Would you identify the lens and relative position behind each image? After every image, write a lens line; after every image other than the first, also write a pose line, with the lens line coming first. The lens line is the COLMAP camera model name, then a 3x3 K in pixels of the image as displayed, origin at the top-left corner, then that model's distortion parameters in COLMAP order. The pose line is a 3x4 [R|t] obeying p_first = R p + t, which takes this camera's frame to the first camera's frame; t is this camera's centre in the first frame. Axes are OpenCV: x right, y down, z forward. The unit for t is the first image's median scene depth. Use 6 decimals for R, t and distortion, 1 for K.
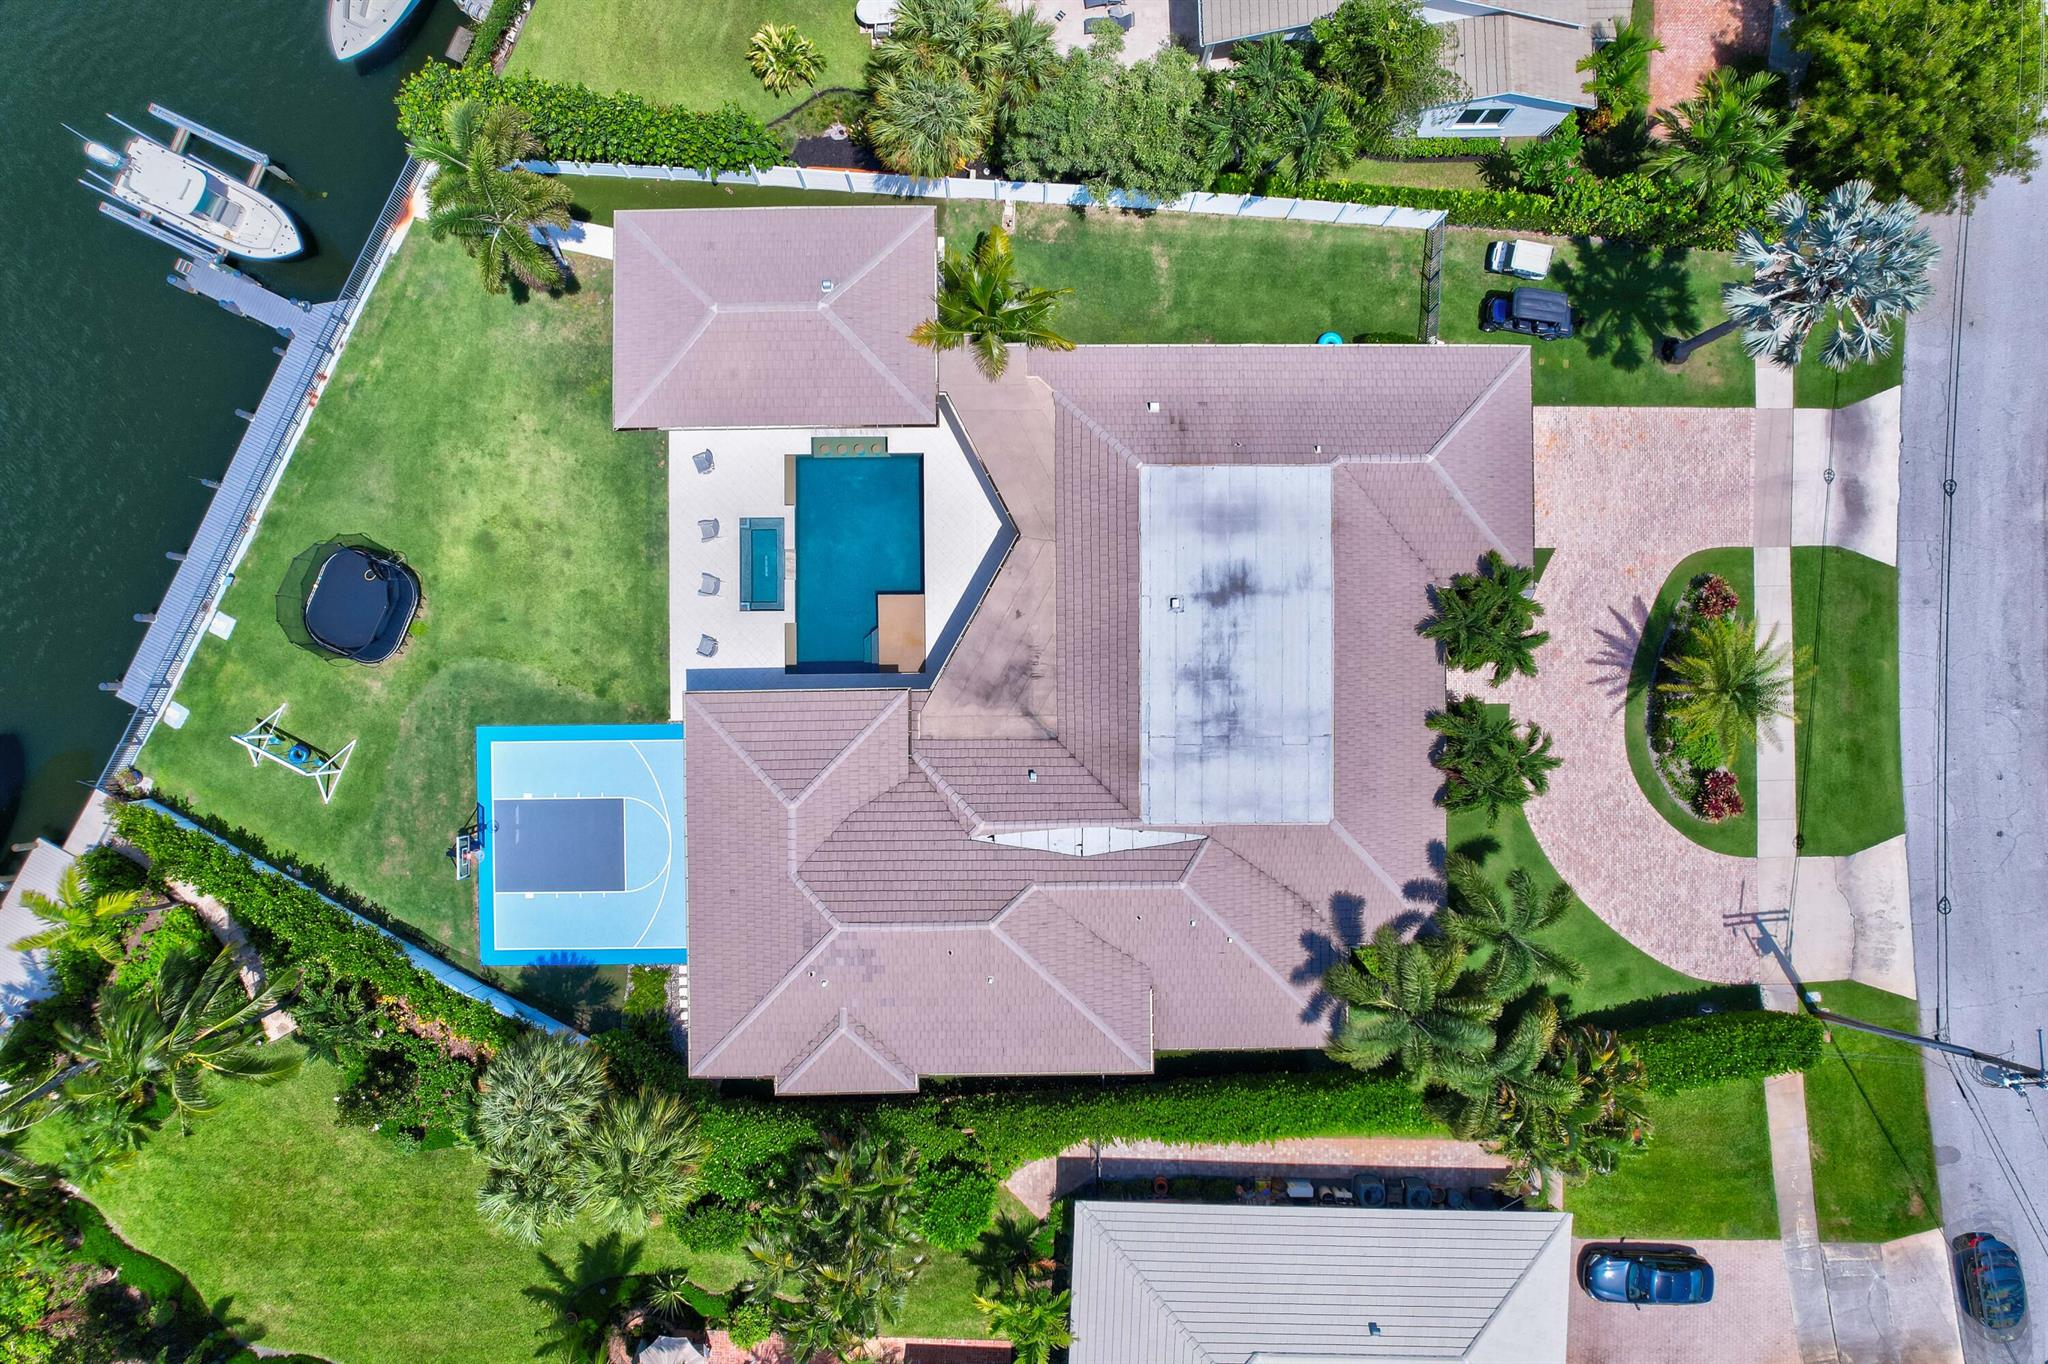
lens RADIAL K [[1278.3, 0, 1024.0], [0, 1278.3, 682.0], [0, 0, 1]] dist [-0.078478, 0.075277]
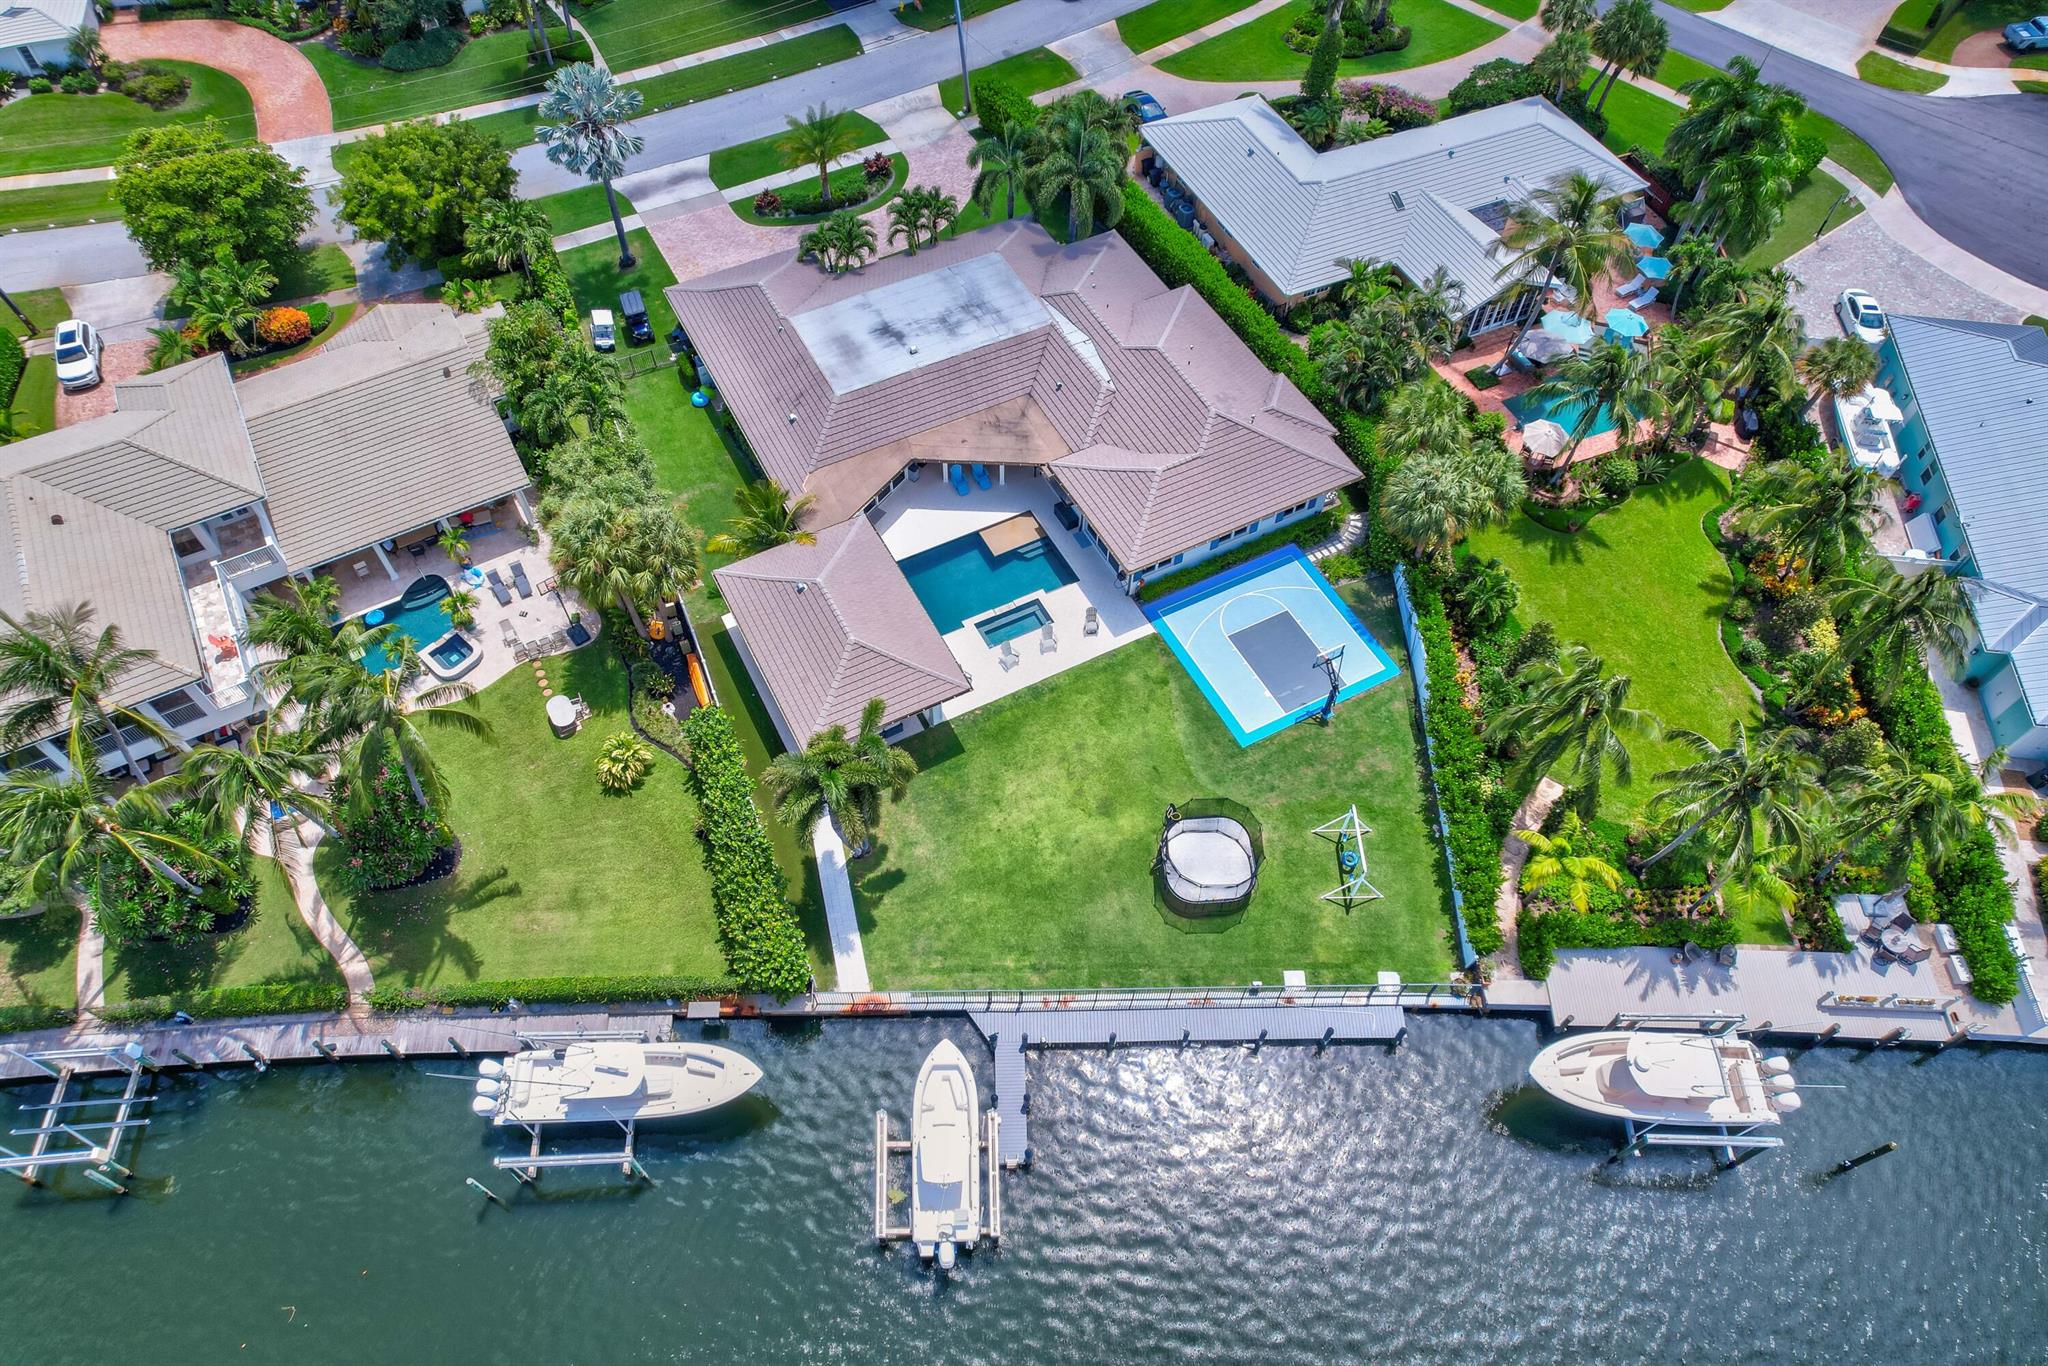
lens RADIAL K [[1315.0, 0, 1020.0], [0, 1315.0, 696.0], [0, 0, 1]] dist [-0.077511, 0.069763]
pose [[-0.456201, -0.744371, 0.487639, -0.905653], [0.889652, -0.369204, 0.268715, -0.468284], [-0.019985, 0.556417, 0.830663, -0.054879]]
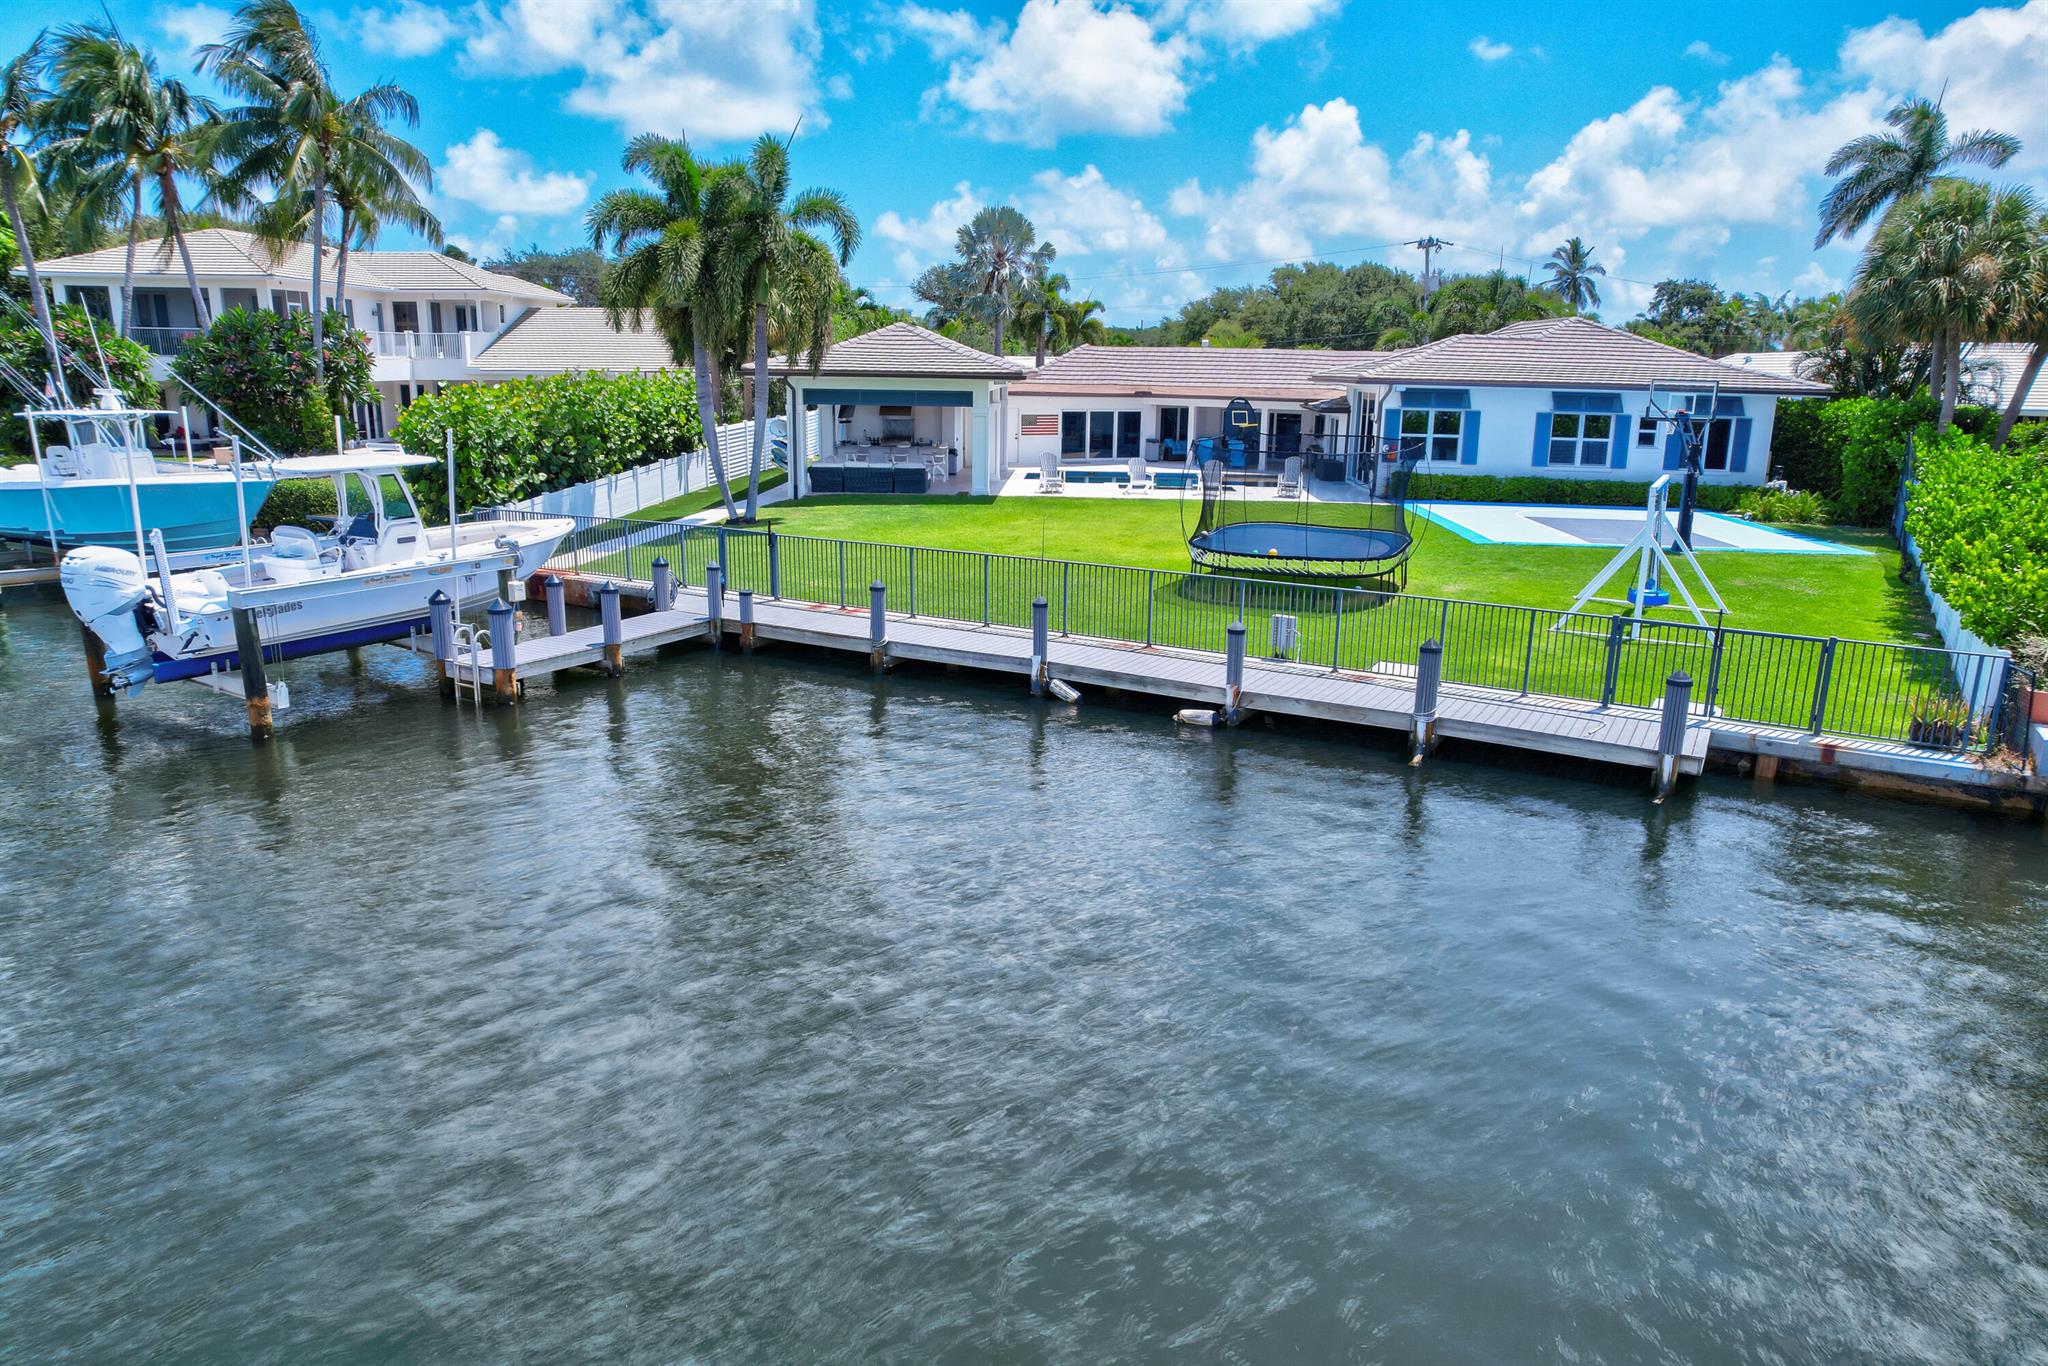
lens RADIAL K [[1315.0, 0, 1020.0], [0, 1315.0, 696.0], [0, 0, 1]] dist [-0.077511, 0.069763]
pose [[0.061615, -0.252185, 0.965715, -1.050470], [0.997918, 0.034051, -0.054777, -0.141538], [-0.019070, 0.967080, 0.253758, 0.917544]]
